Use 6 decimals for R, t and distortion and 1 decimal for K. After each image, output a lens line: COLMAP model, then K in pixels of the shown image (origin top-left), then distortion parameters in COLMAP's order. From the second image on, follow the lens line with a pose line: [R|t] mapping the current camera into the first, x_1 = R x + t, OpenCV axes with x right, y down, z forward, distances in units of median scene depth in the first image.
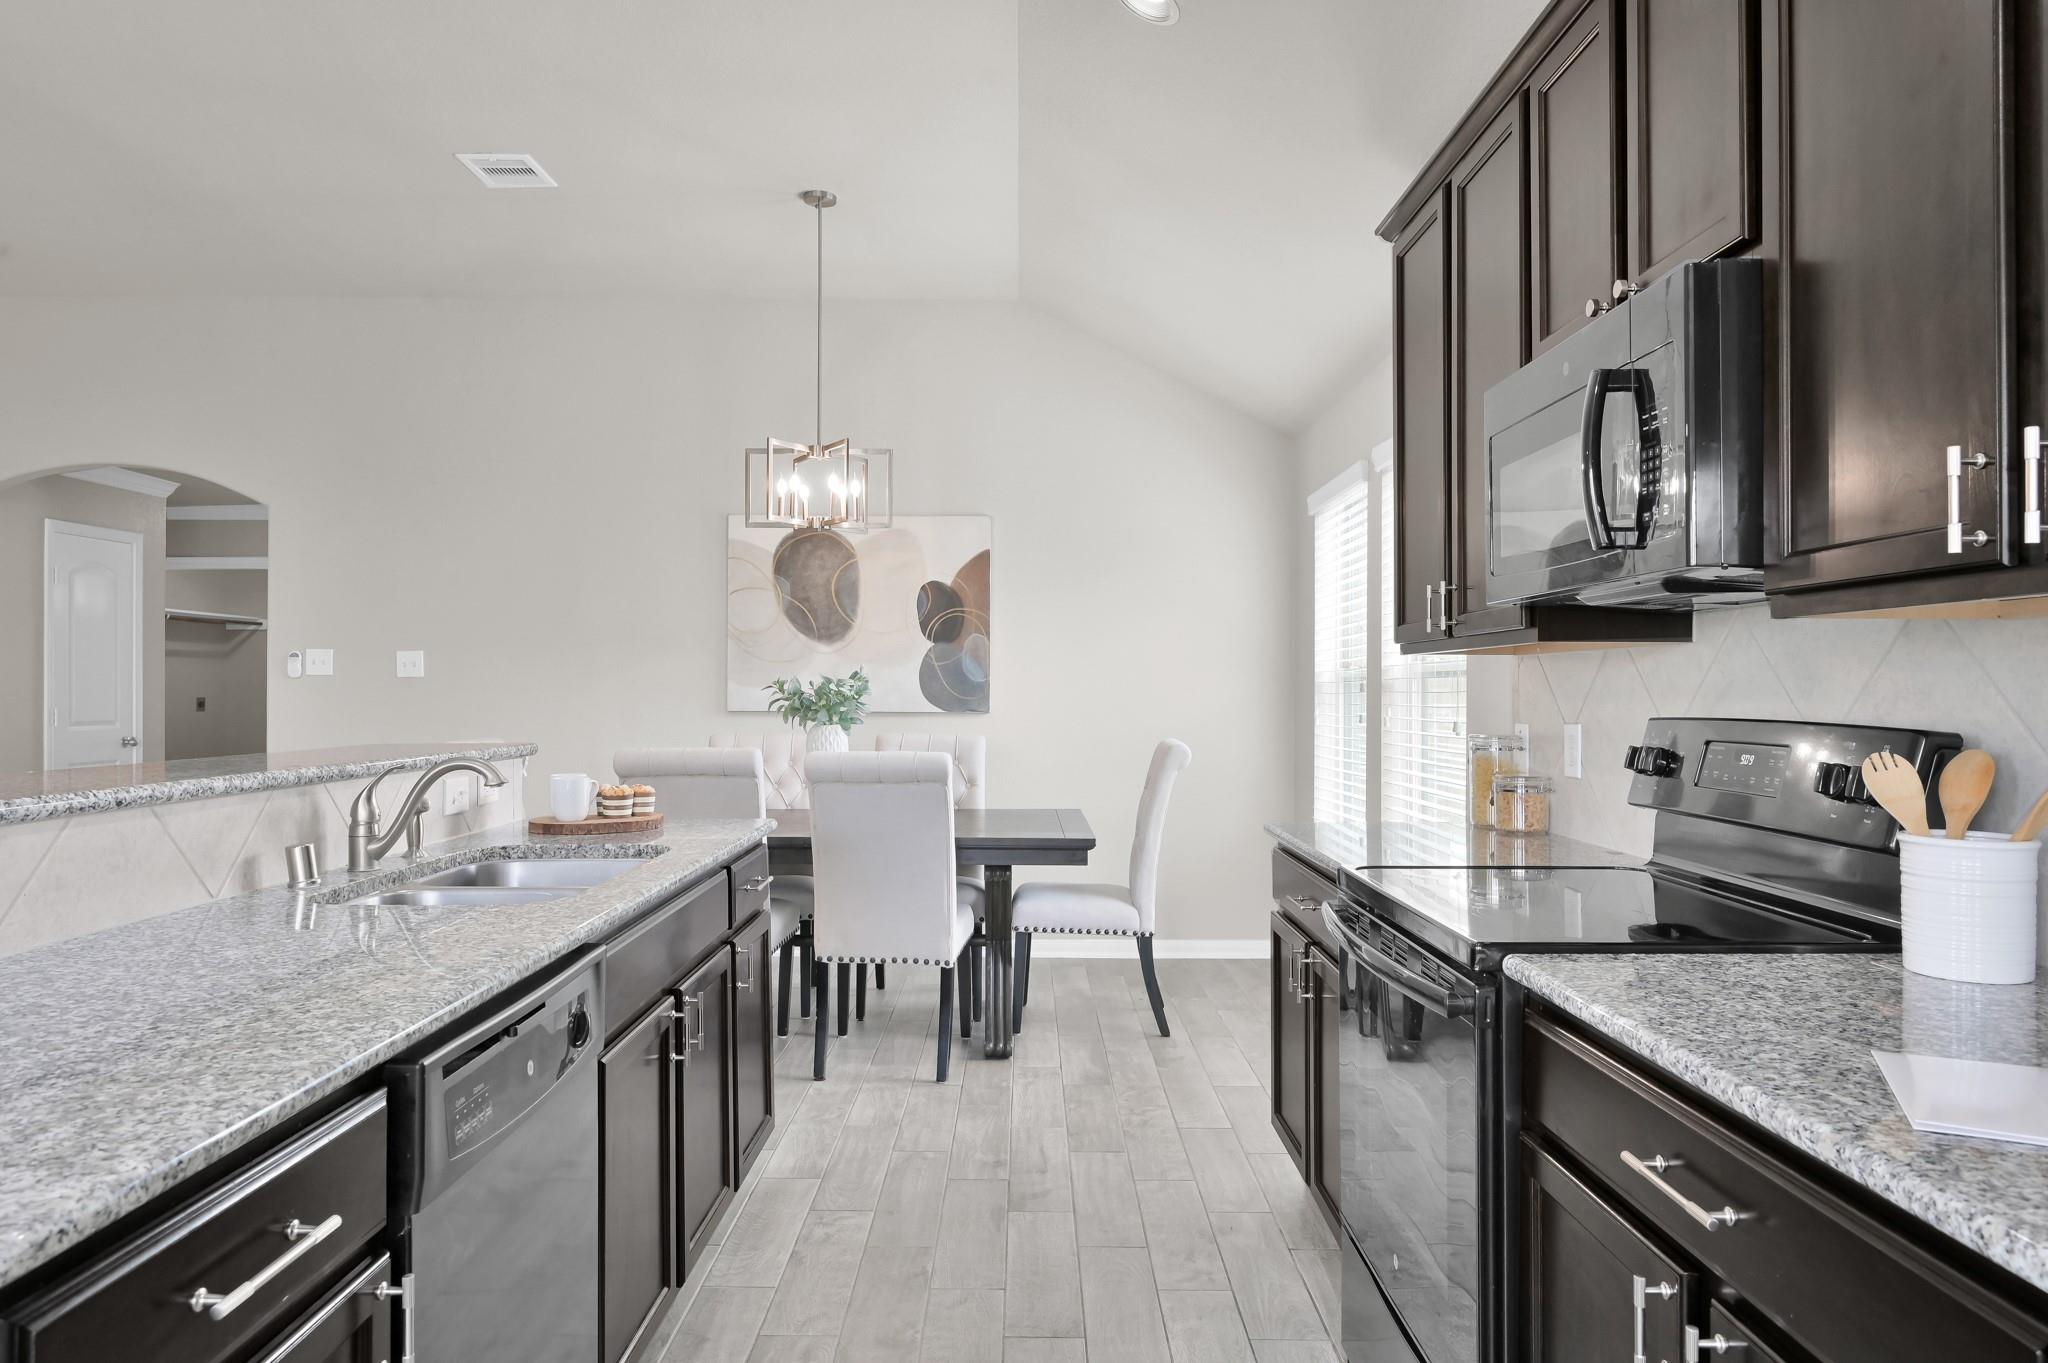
lens RADIAL K [[1324.7, 0, 1024.2], [0, 1324.7, 681.9], [0, 0, 1]] dist [-0.001758, -0.001577]
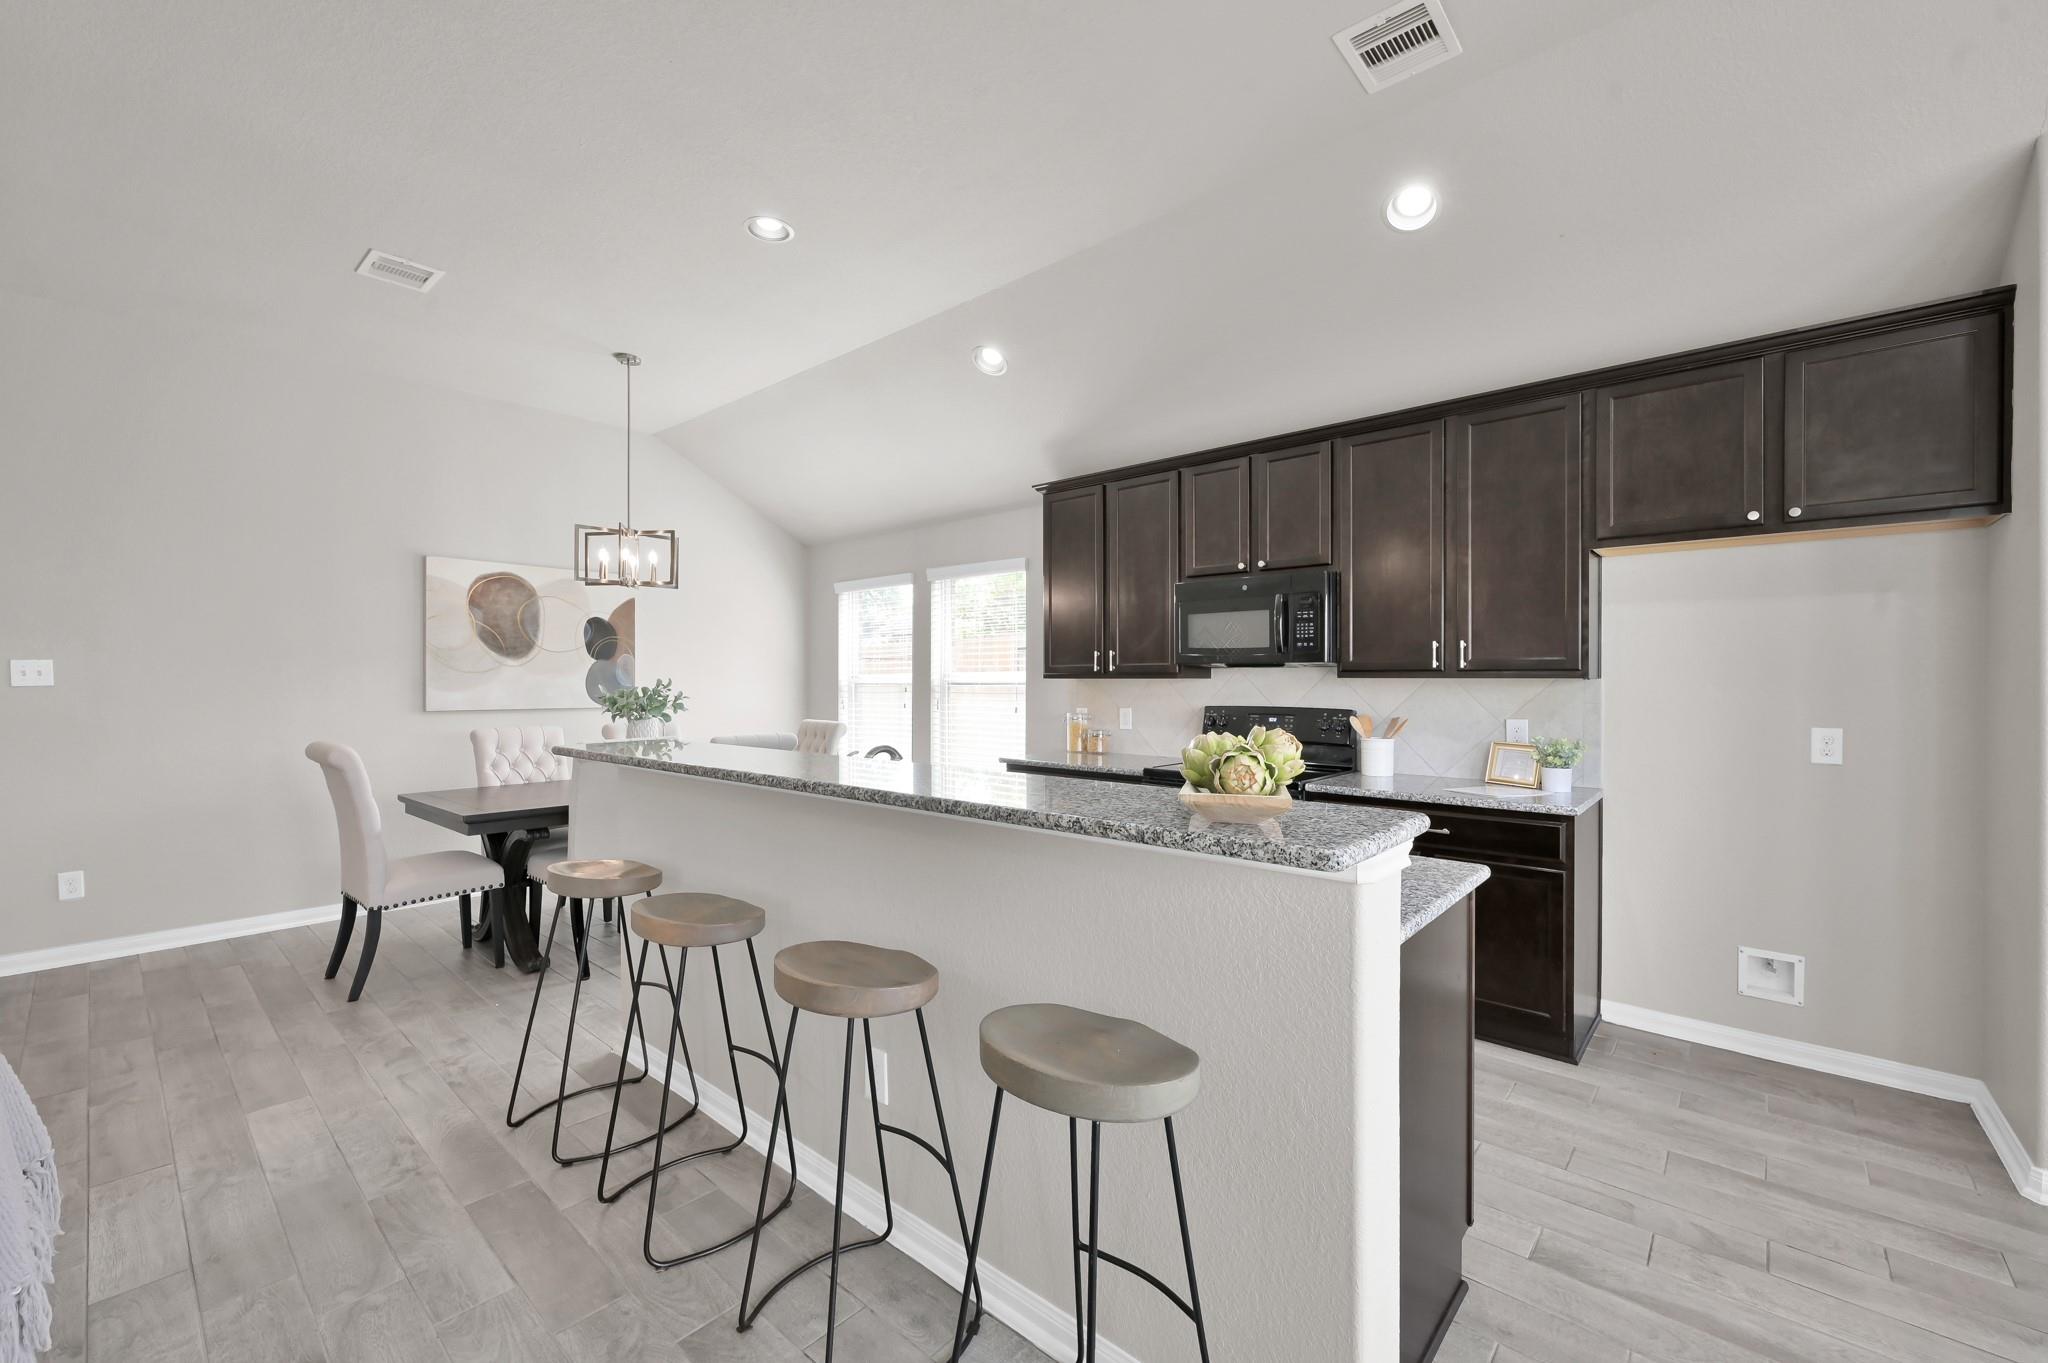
lens RADIAL K [[821.6, 0, 1024.5], [0, 821.6, 688.4], [0, 0, 1]] dist [0.001042, -0.000071]
pose [[0.662093, -0.008182, 0.749377, -0.547422], [-0.004241, 0.999883, 0.014664, -0.016981], [-0.749410, -0.012887, 0.661981, 0.066350]]
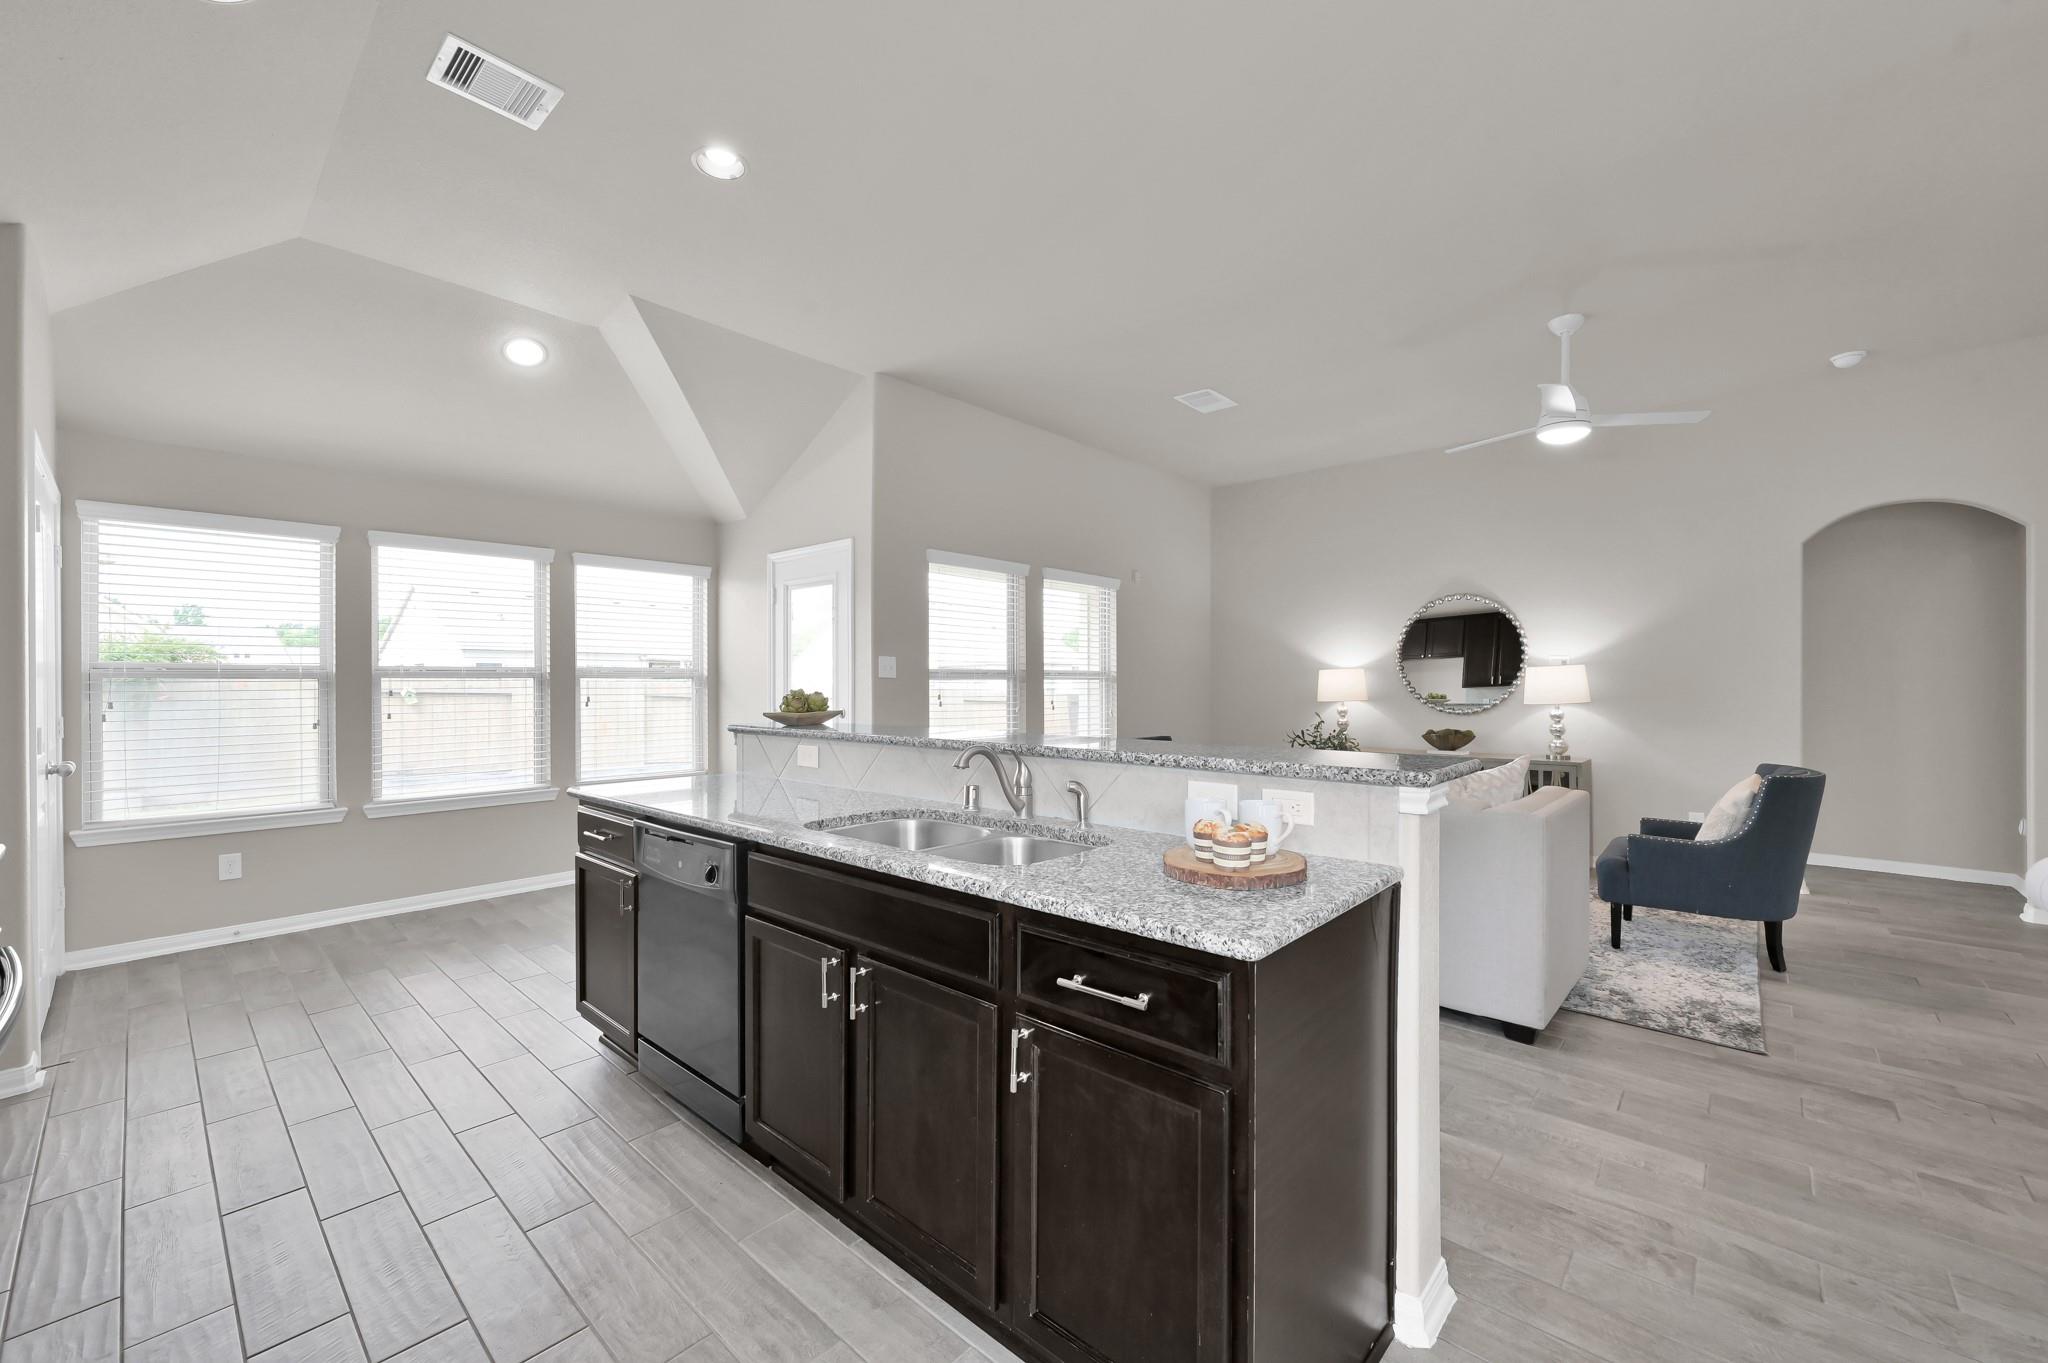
lens RADIAL K [[821.6, 0, 1021.5], [0, 821.6, 671.1], [0, 0, 1]] dist [0.001042, -0.000071]
pose [[-0.668439, -0.010108, -0.743698, 0.095579], [0.004250, 0.999839, -0.017410, -0.002967], [0.743755, -0.014798, -0.668288, 0.793497]]
